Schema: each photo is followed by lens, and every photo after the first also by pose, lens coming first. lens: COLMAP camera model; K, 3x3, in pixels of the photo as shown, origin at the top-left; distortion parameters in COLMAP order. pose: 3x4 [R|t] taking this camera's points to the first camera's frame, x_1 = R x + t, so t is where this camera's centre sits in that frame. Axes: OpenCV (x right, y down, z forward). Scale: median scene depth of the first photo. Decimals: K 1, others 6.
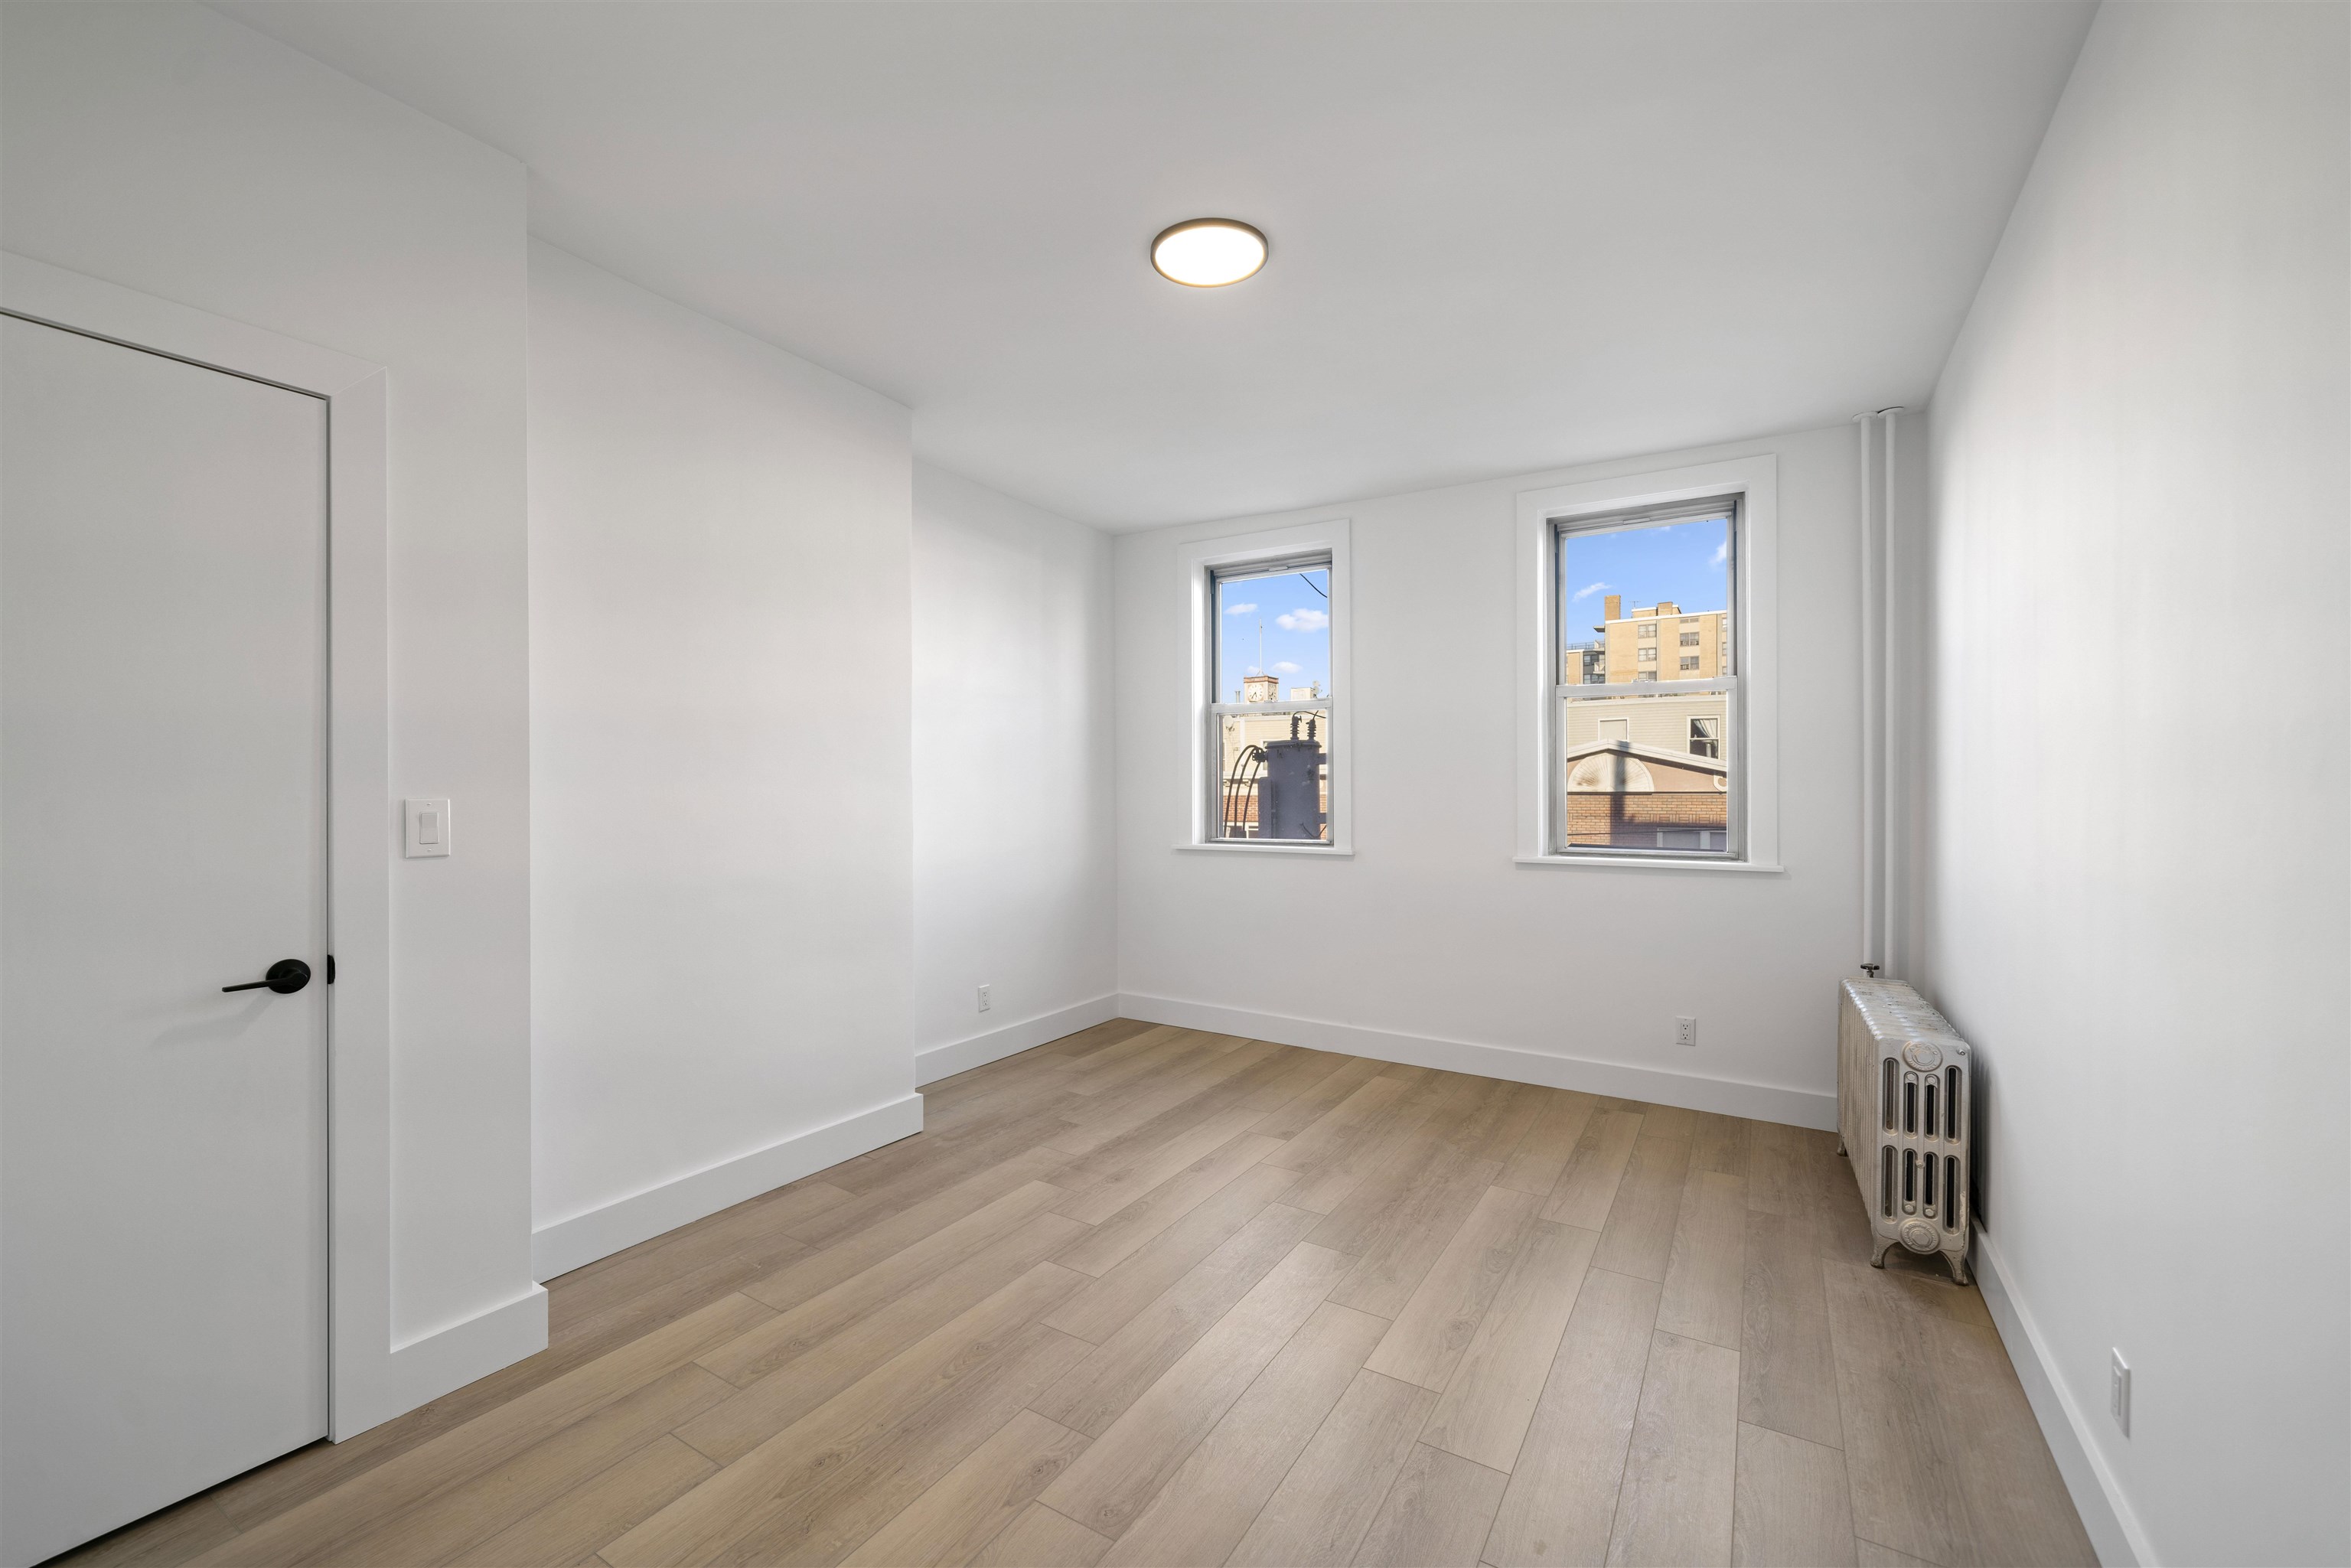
lens RADIAL K [[972.0, 0, 1177.2], [0, 972.0, 783.1], [0, 0, 1]] dist [0.000454, -0.000337]
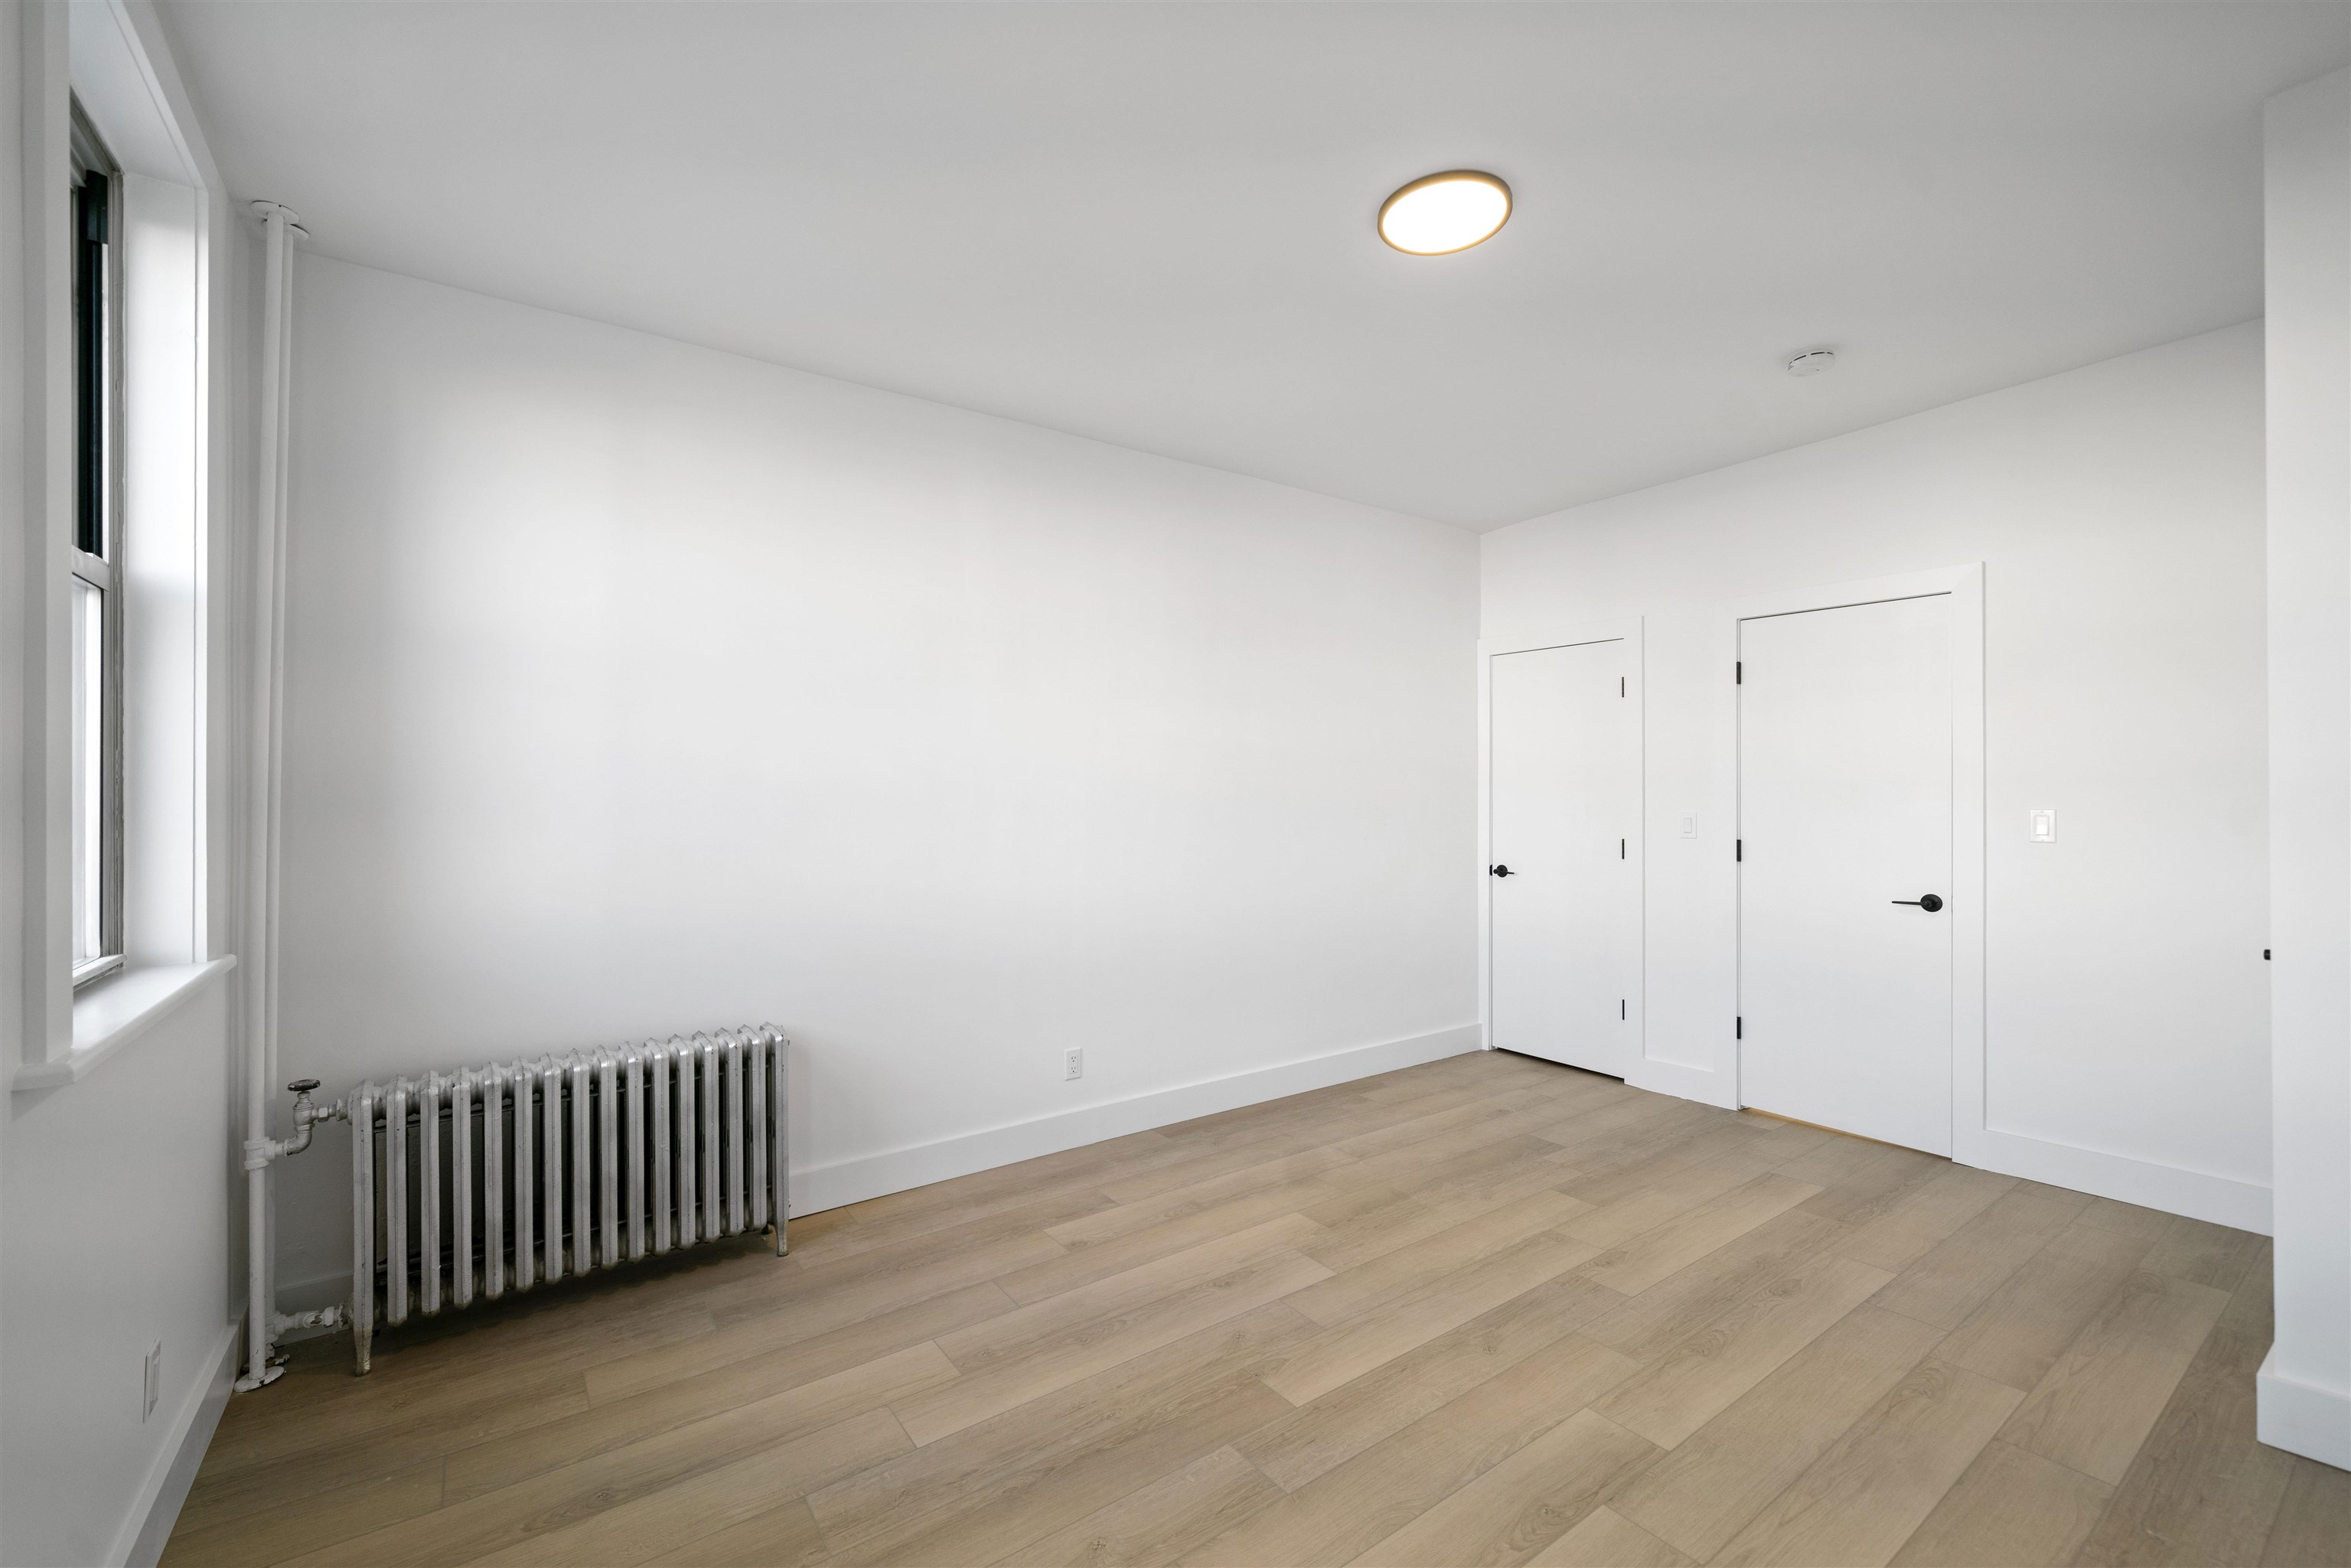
lens RADIAL K [[972.0, 0, 1160.5], [0, 972.0, 789.2], [0, 0, 1]] dist [0.000454, -0.000337]
pose [[-0.913738, 0.003336, 0.406290, -0.065331], [0.002524, 0.999994, -0.002535, -0.002730], [-0.406296, -0.001291, -0.913741, 1.391080]]
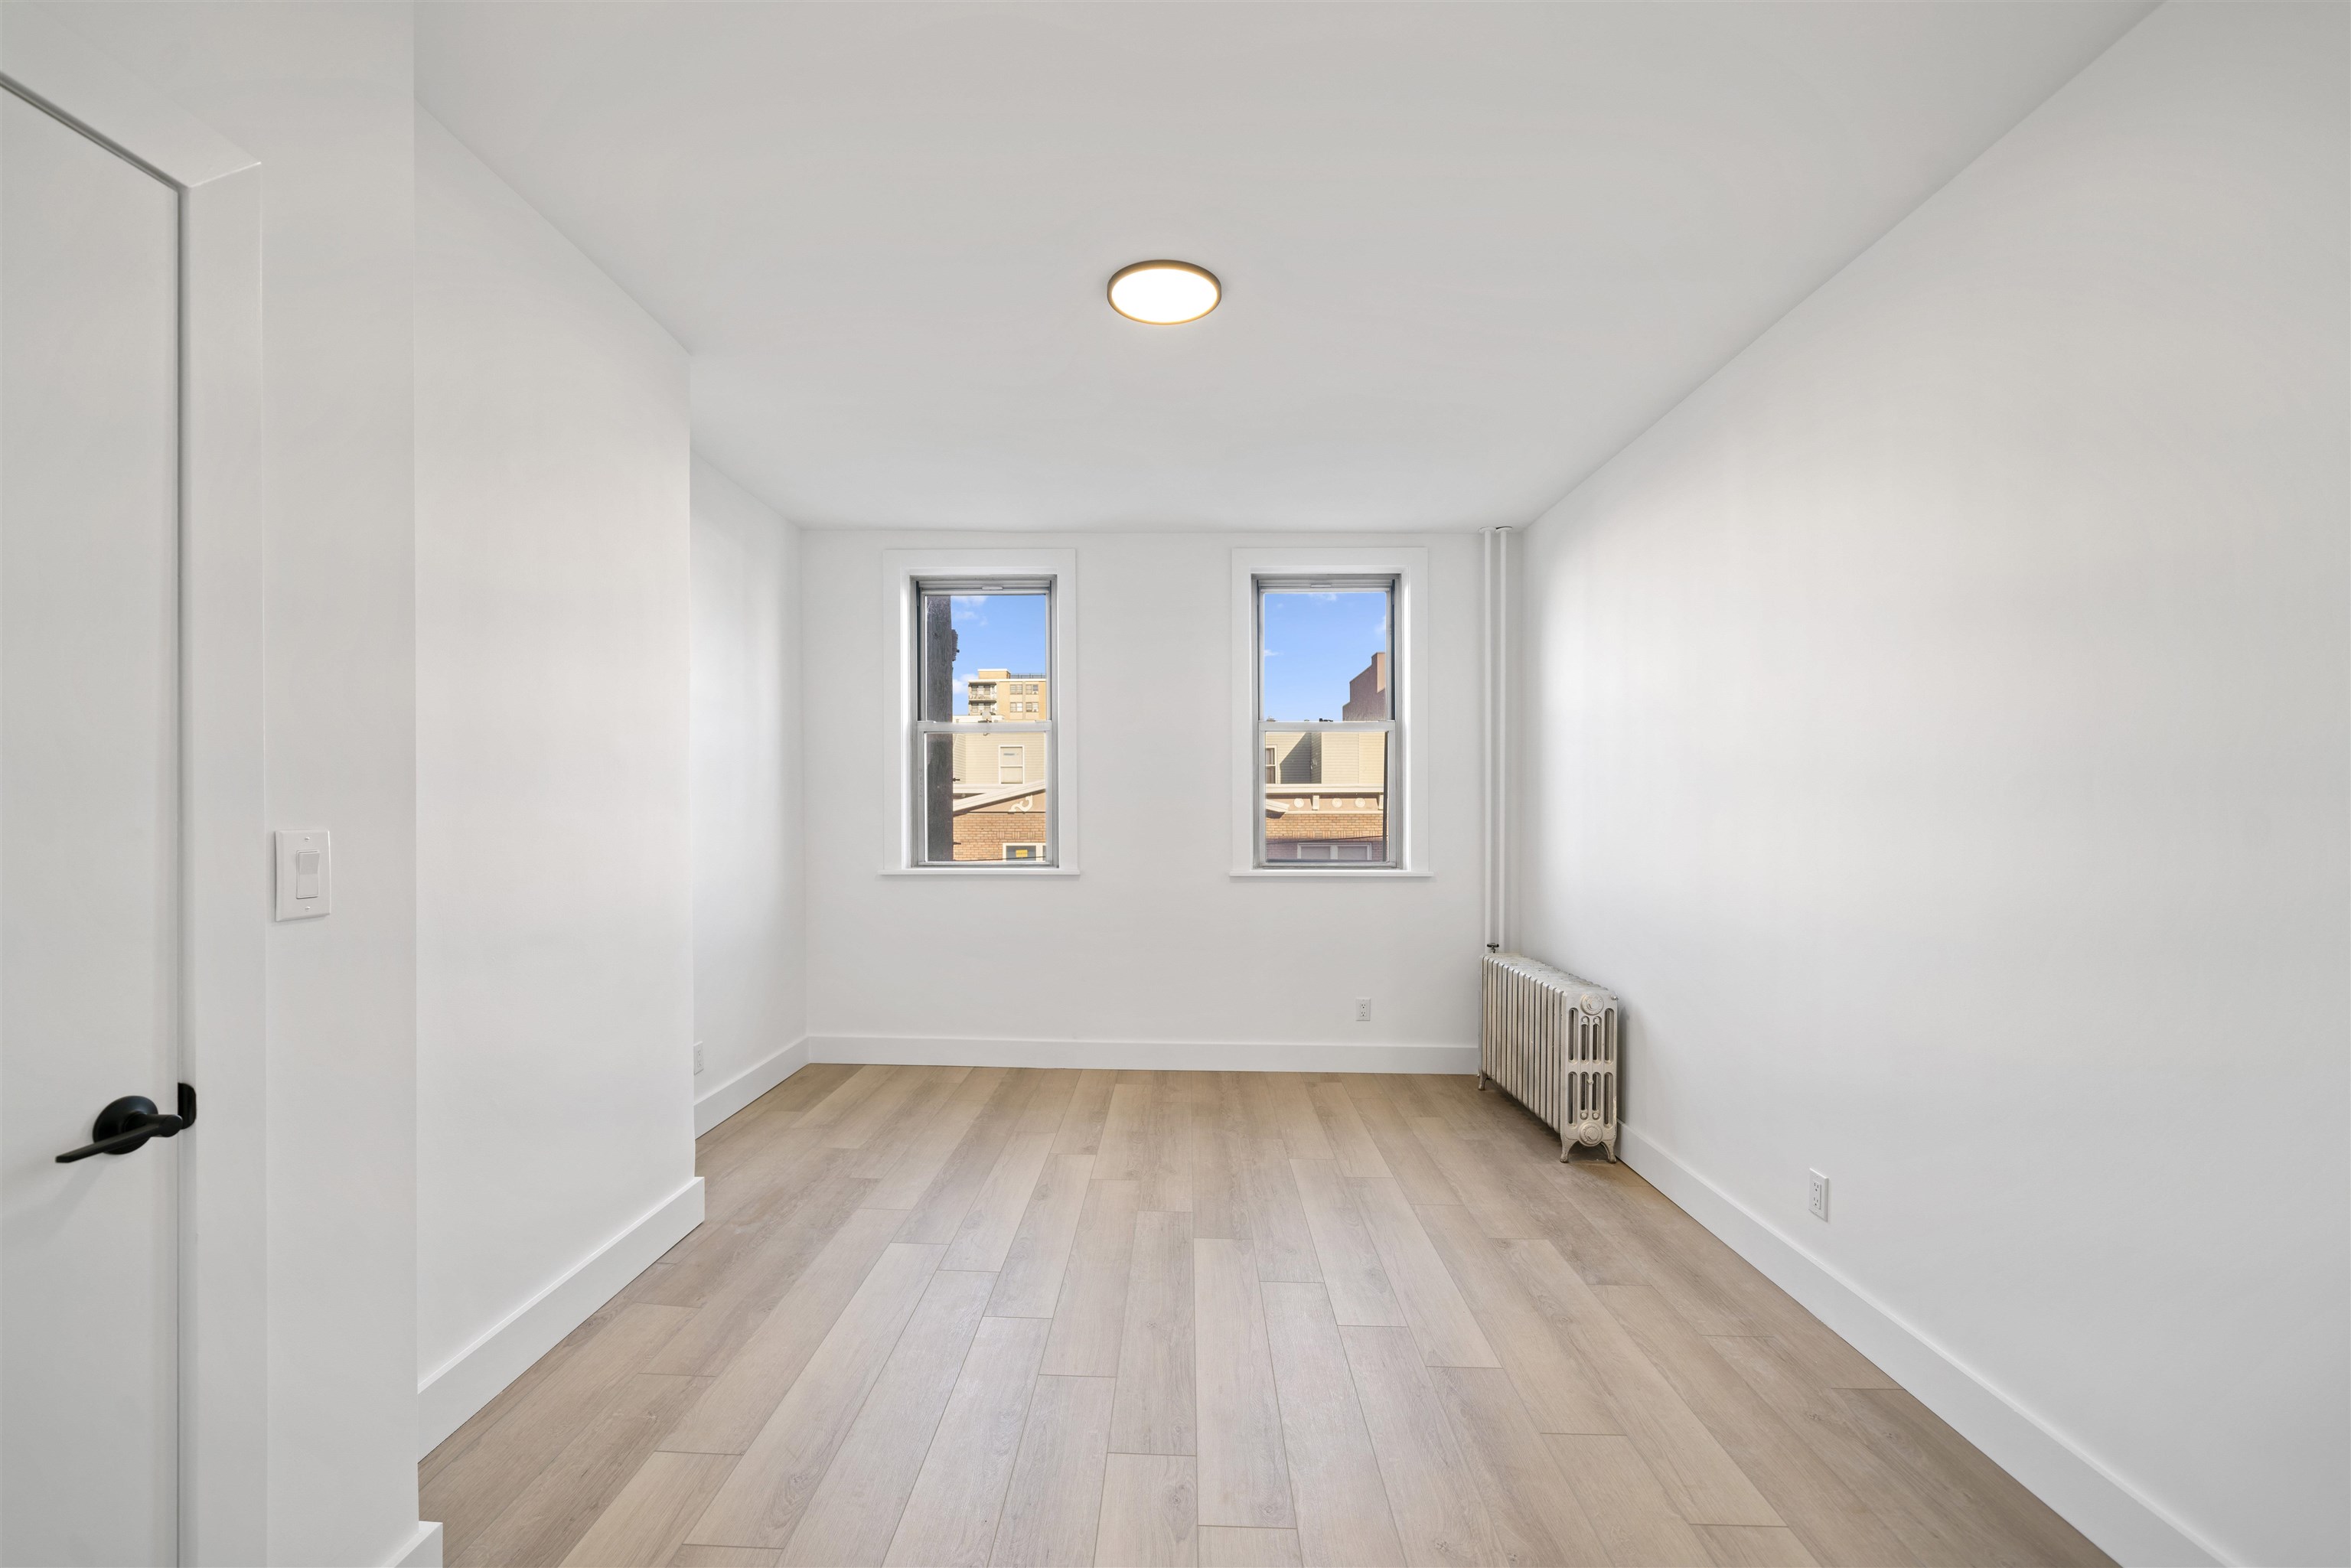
lens RADIAL K [[972.0, 0, 1173.9], [0, 972.0, 802.4], [0, 0, 1]] dist [0.000454, -0.000337]
pose [[0.862864, 0.004658, 0.505414, -0.345685], [-0.004570, 0.999989, -0.001414, -0.002608], [-0.505415, -0.001090, 0.862876, 0.077023]]
